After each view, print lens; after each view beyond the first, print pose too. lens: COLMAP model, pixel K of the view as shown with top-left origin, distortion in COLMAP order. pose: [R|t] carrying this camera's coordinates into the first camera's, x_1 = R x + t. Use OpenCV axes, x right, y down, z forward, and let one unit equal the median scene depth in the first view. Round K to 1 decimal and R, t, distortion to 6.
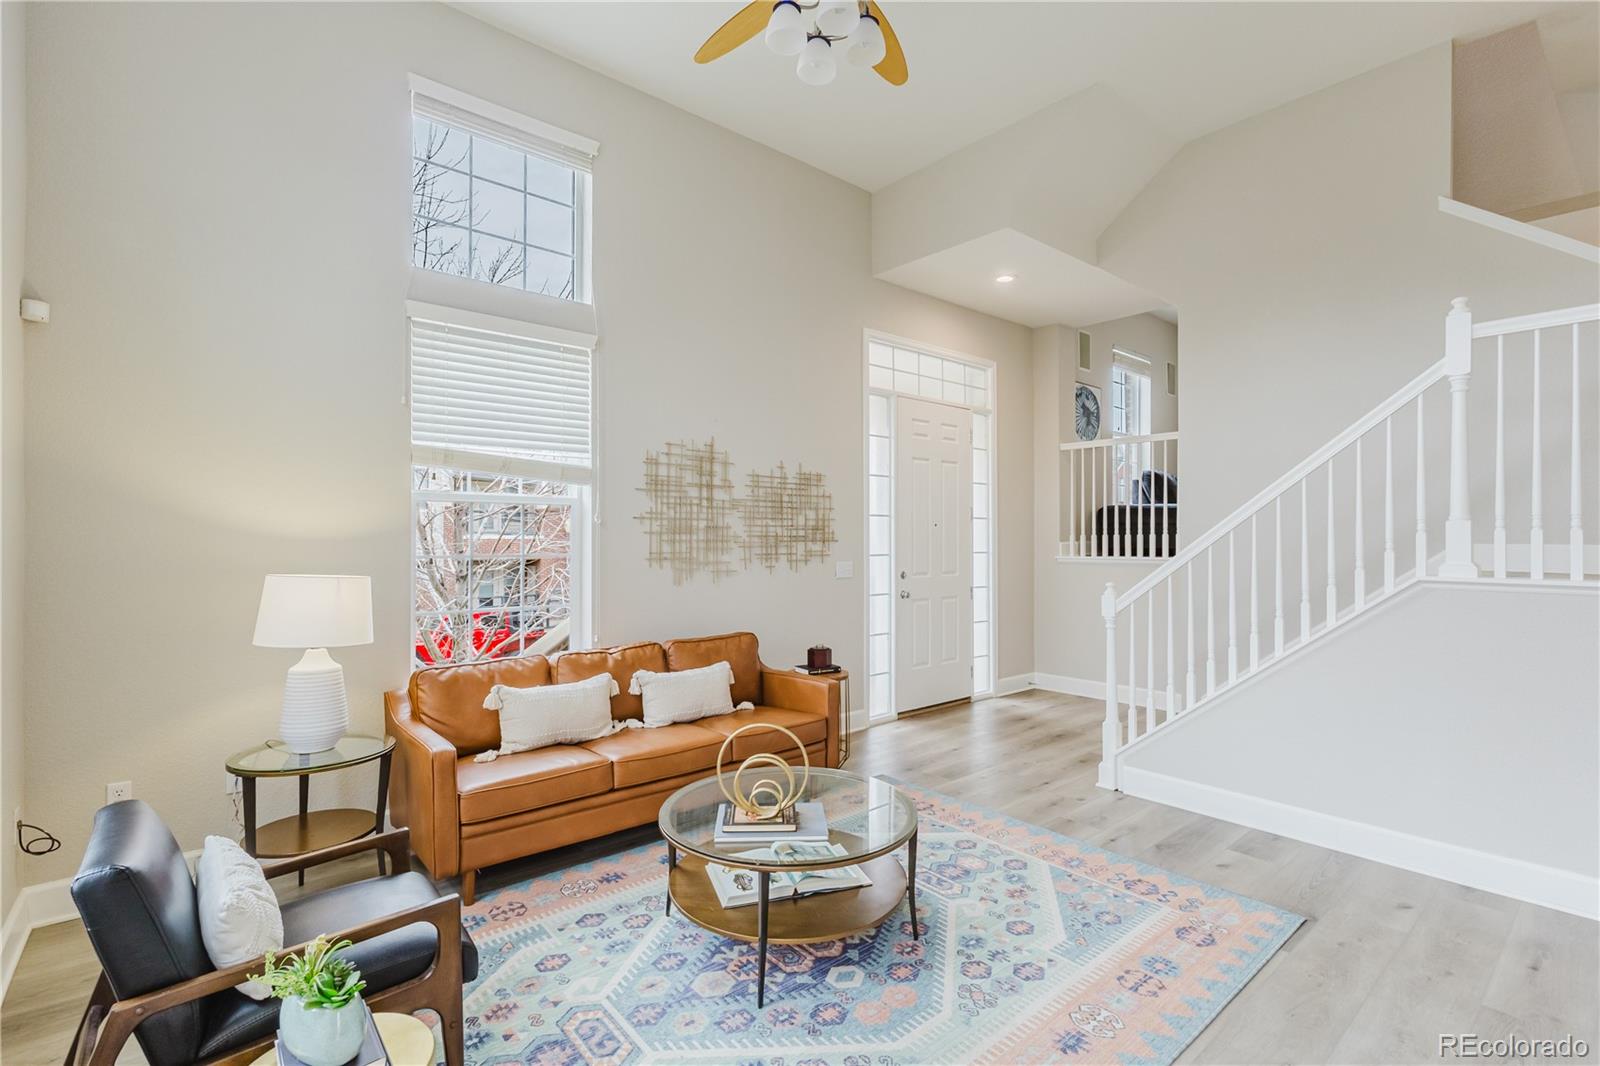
lens RADIAL K [[732.3, 0, 800.1], [0, 732.3, 533.0], [0, 0, 1]] dist [-0.001146, 0.000962]
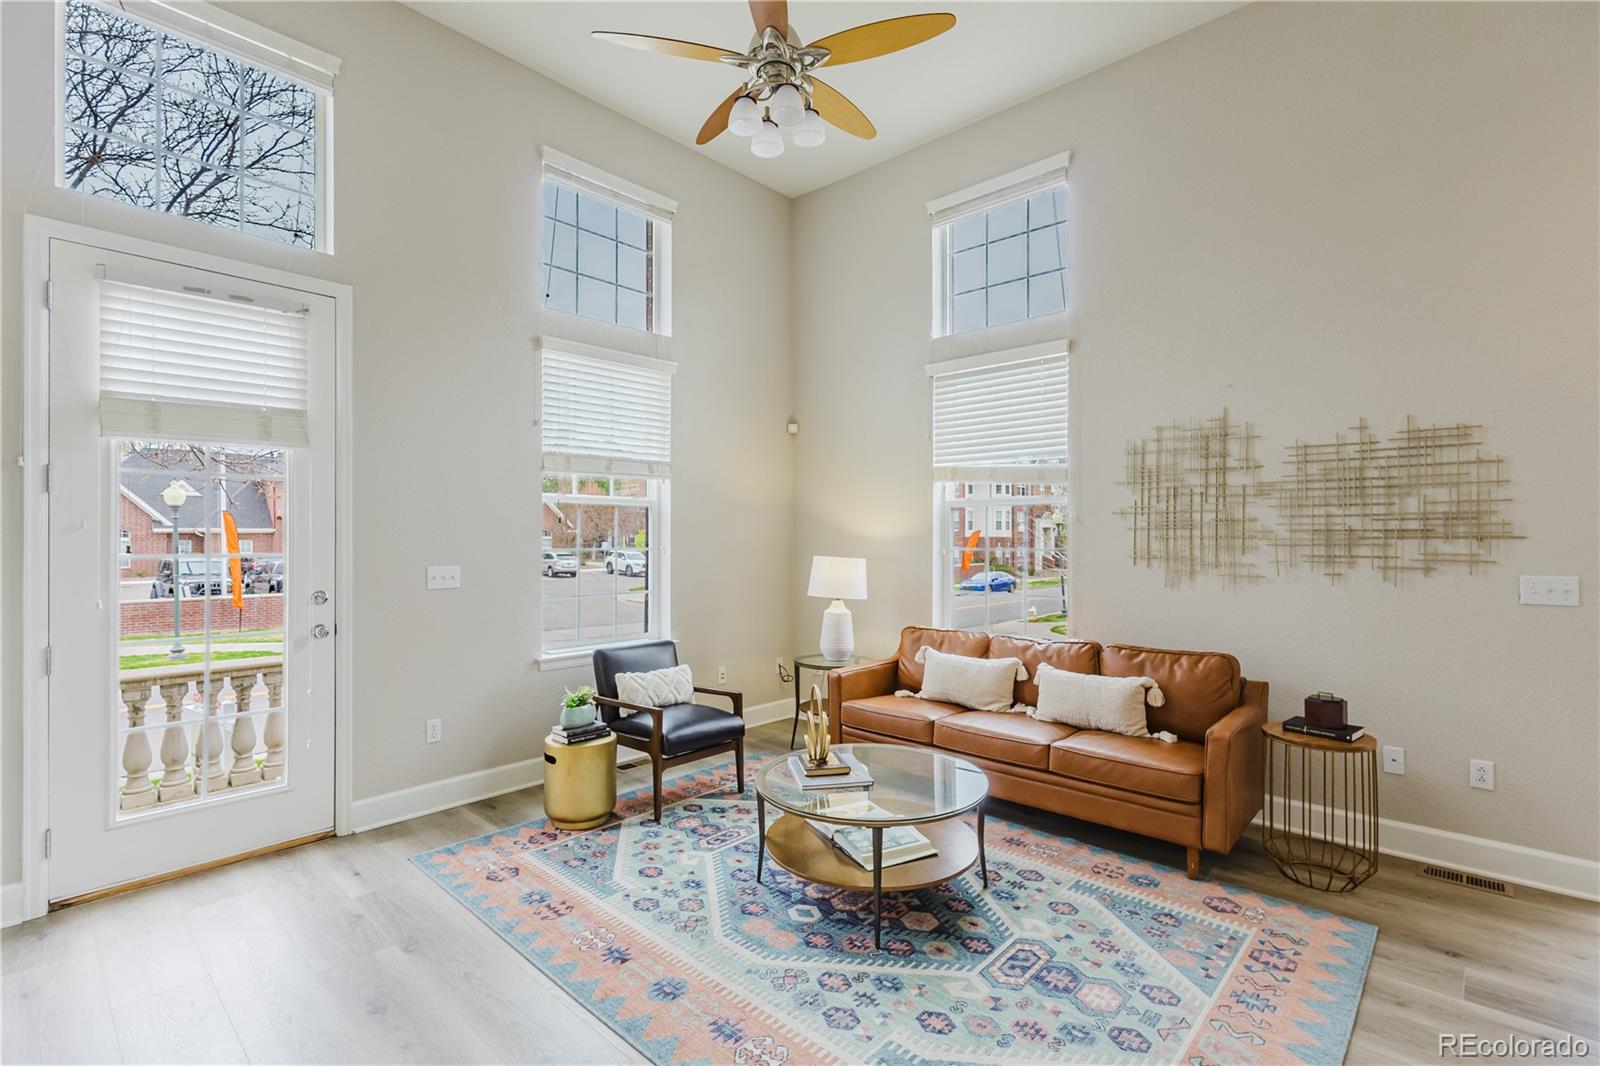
lens RADIAL K [[732.3, 0, 802.4], [0, 732.3, 532.4], [0, 0, 1]] dist [-0.001146, 0.000962]
pose [[0.120945, -0.006215, -0.992640, 0.694012], [0.008820, 0.999948, -0.005186, 0.006069], [0.992620, -0.008128, 0.120994, 0.492862]]
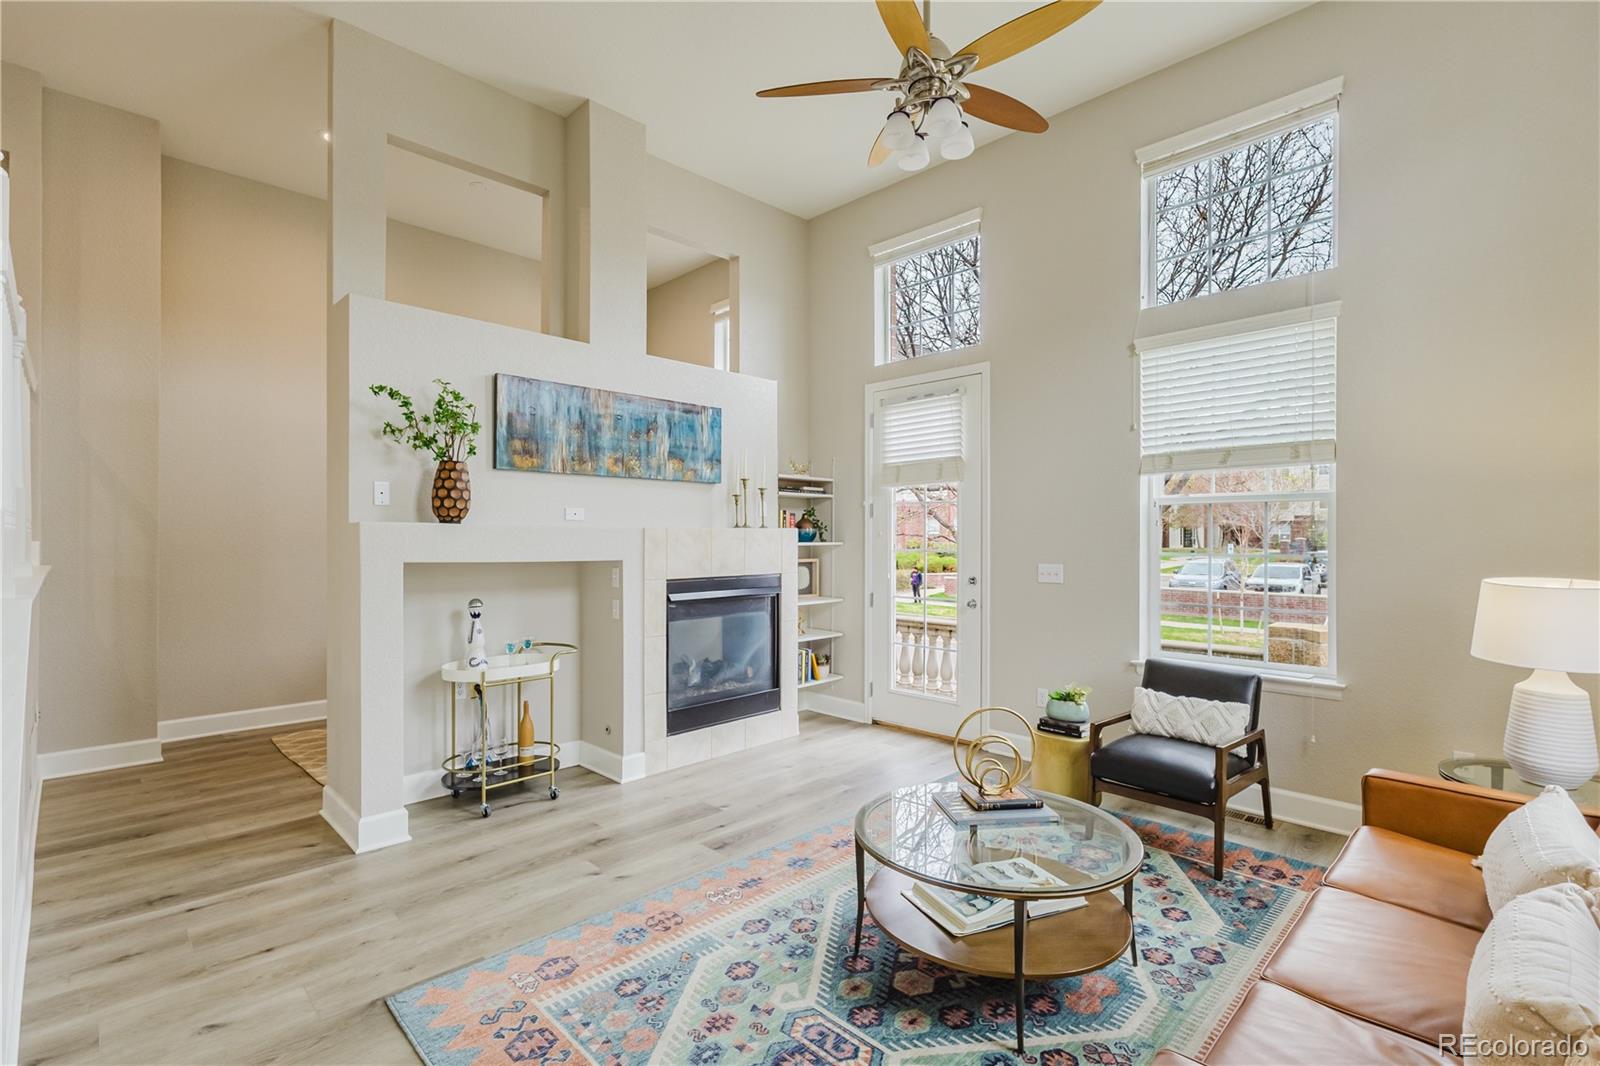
lens RADIAL K [[732.3, 0, 798.0], [0, 732.3, 534.8], [0, 0, 1]] dist [-0.001146, 0.000962]
pose [[-0.997323, -0.003111, -0.073052, 0.192695], [-0.002161, 0.999912, -0.013080, 0.010448], [0.073086, -0.012887, -0.997242, 1.231065]]
